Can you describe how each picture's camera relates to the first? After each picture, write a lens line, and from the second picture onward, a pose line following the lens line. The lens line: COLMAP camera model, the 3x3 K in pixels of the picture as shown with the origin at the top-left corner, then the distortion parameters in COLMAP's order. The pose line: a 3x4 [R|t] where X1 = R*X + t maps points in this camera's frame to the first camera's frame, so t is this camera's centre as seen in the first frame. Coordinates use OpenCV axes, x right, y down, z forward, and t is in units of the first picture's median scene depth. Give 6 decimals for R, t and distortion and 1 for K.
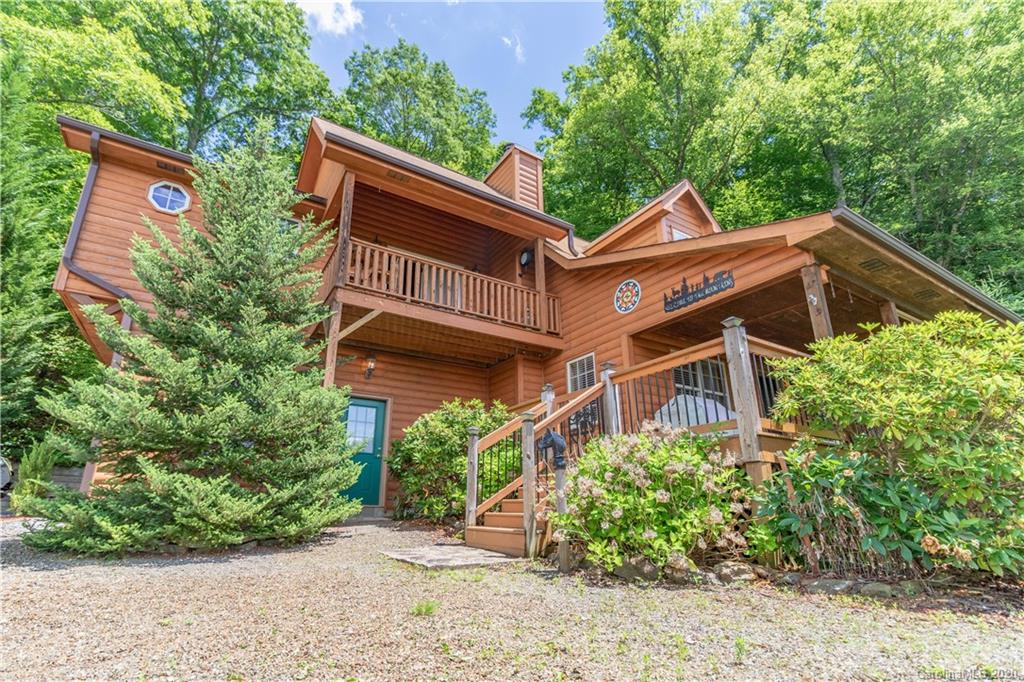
lens RADIAL K [[476.9, 0, 487.5], [0, 476.9, 358.9], [0, 0, 1]] dist [-0.000233, -0.000097]
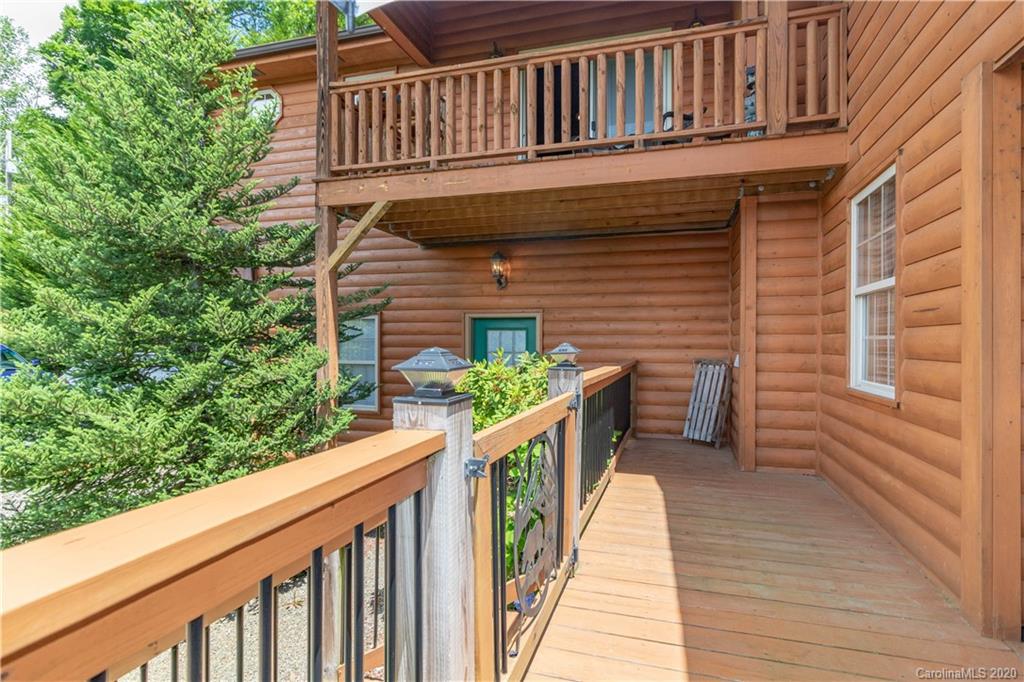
lens RADIAL K [[500.6, 0, 535.2], [0, 500.6, 338.0], [0, 0, 1]] dist [0.003307, 0.000770]
pose [[0.684119, -0.002575, -0.729366, 0.327429], [0.214141, 0.956632, 0.197480, -0.021927], [0.697226, -0.291287, 0.655002, 0.652748]]
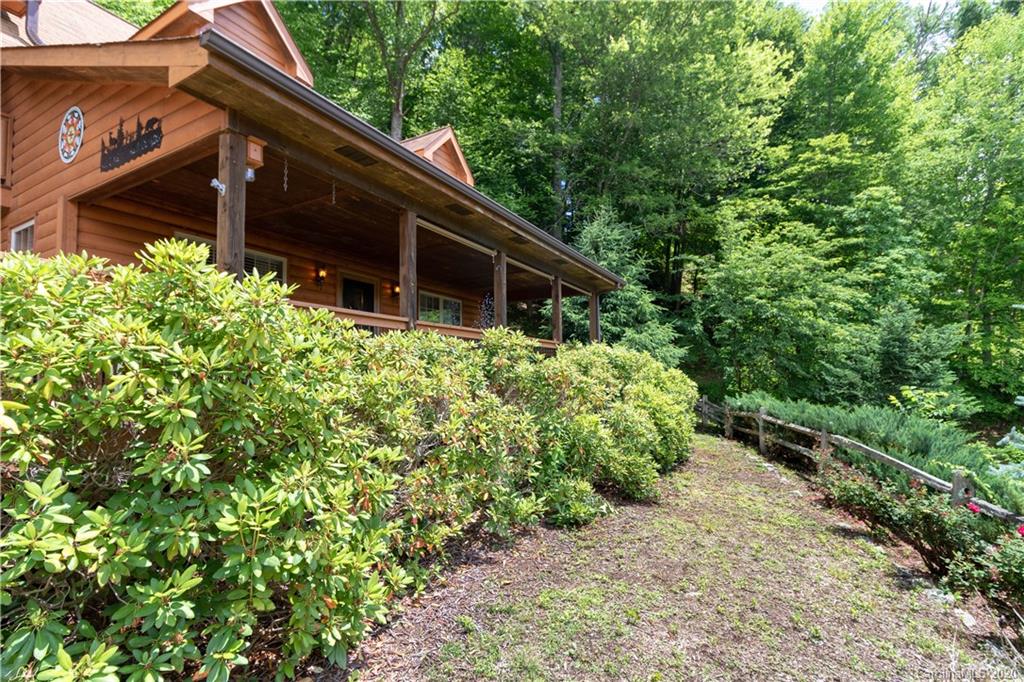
lens RADIAL K [[476.9, 0, 487.5], [0, 476.9, 358.9], [0, 0, 1]] dist [-0.000233, -0.000097]
pose [[0.878573, 0.012145, 0.477454, 0.495470], [-0.137749, 0.963640, 0.228962, -0.069151], [-0.457313, -0.266929, 0.848300, 0.147193]]
